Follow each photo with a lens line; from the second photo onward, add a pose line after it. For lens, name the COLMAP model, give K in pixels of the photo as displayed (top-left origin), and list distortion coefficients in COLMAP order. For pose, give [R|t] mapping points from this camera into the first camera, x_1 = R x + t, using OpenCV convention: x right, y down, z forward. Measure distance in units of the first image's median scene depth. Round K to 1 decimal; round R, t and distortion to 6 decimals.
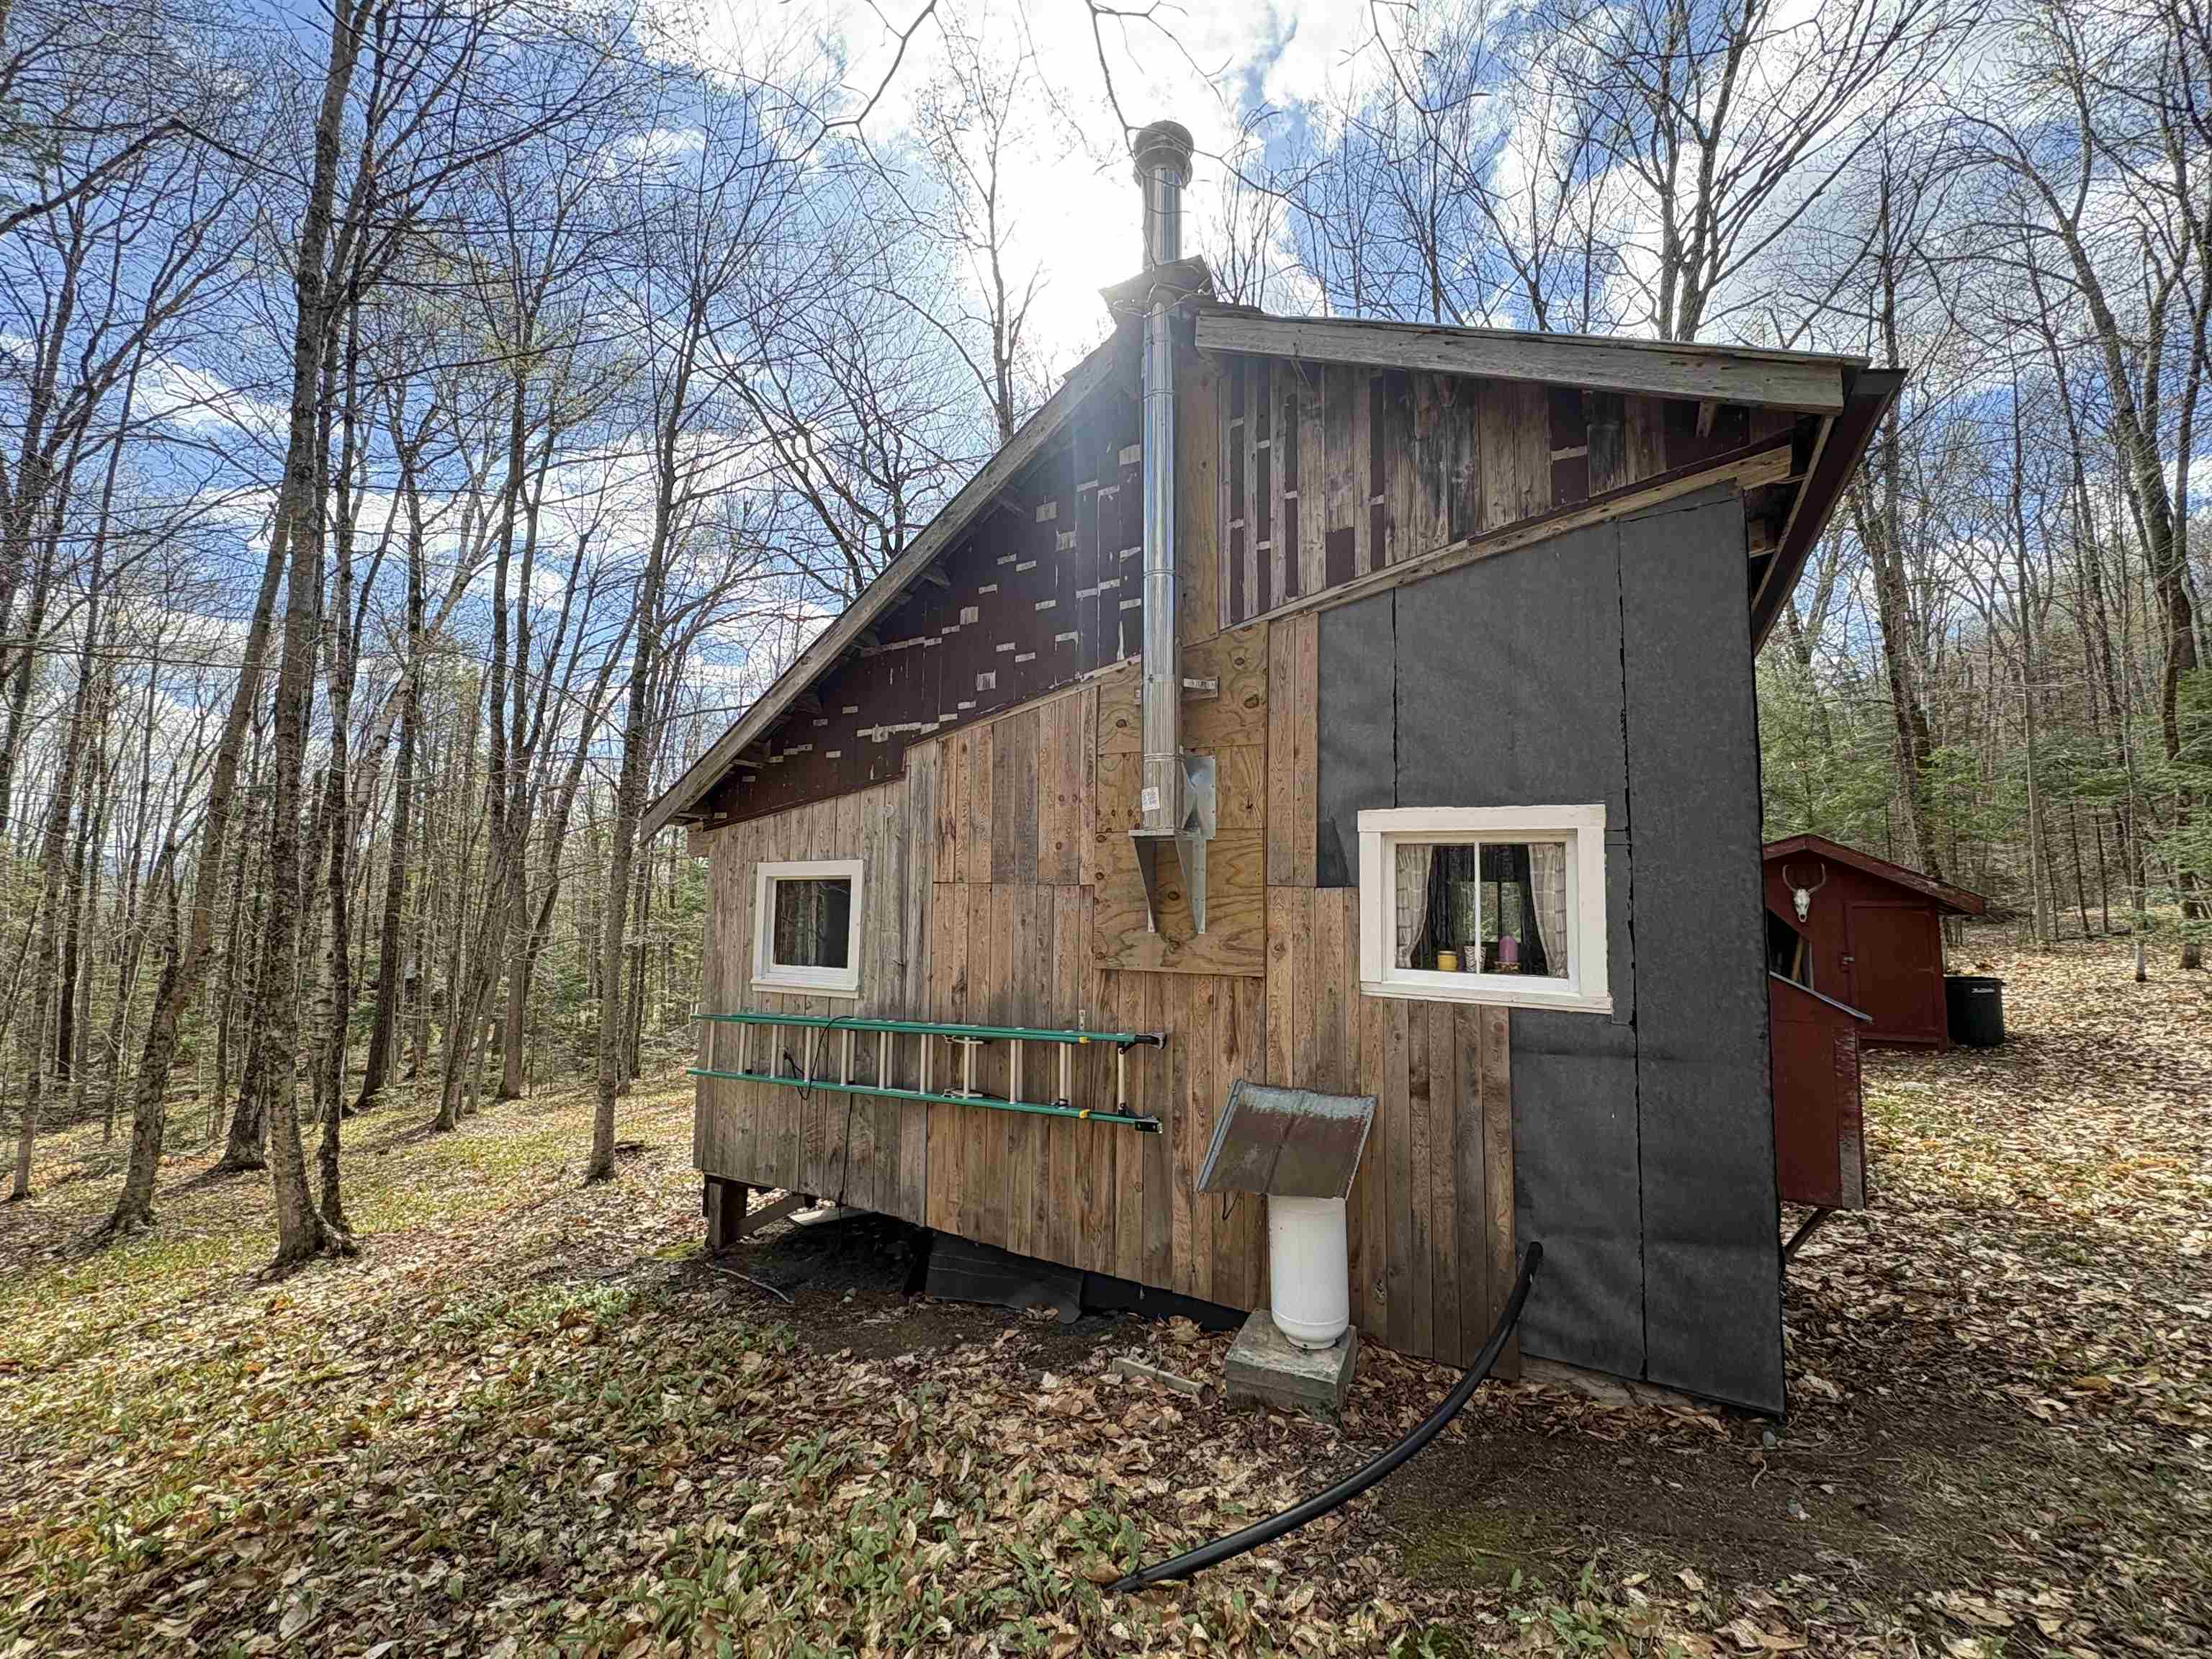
lens RADIAL K [[879.3, 0, 1129.0], [0, 879.3, 825.4], [0, 0, 1]] dist [0.000578, -0.000236]
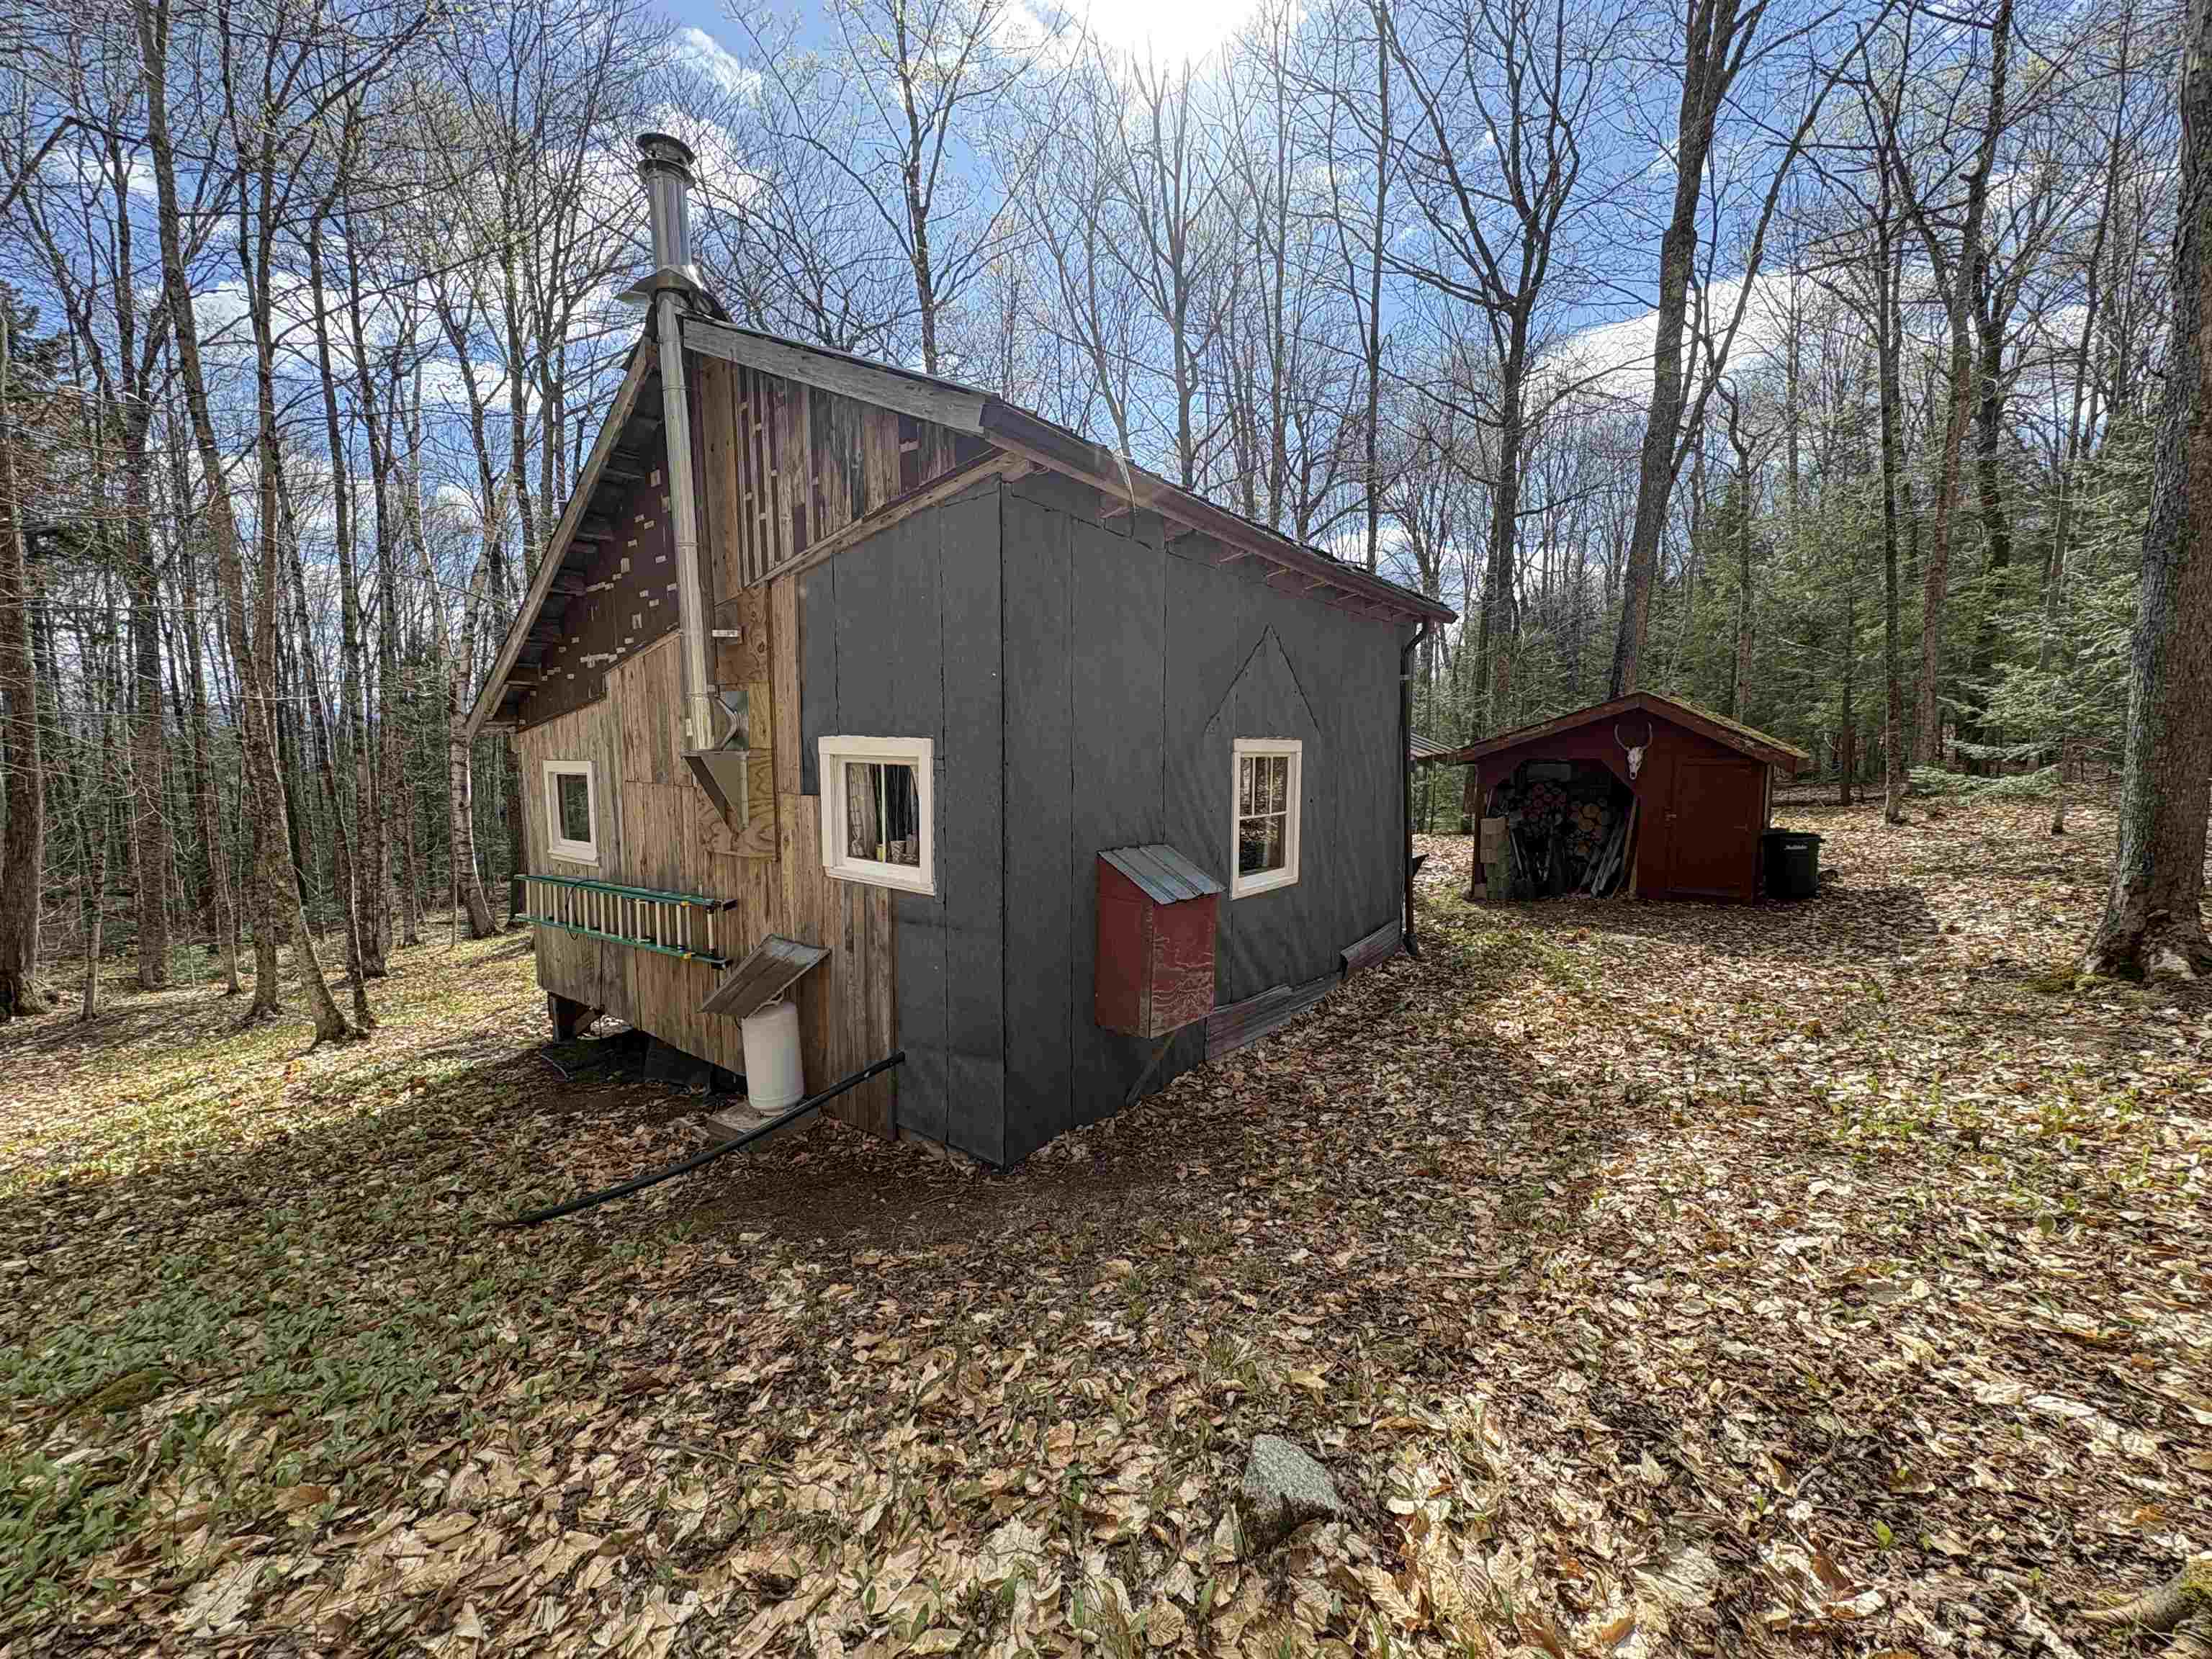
lens RADIAL K [[879.3, 0, 1108.2], [0, 879.3, 829.1], [0, 0, 1]] dist [0.000578, -0.000236]
pose [[0.989661, -0.001577, -0.143415, 0.776746], [0.028643, 0.981969, 0.186857, -0.101298], [0.140534, -0.189033, 0.971862, -0.198905]]
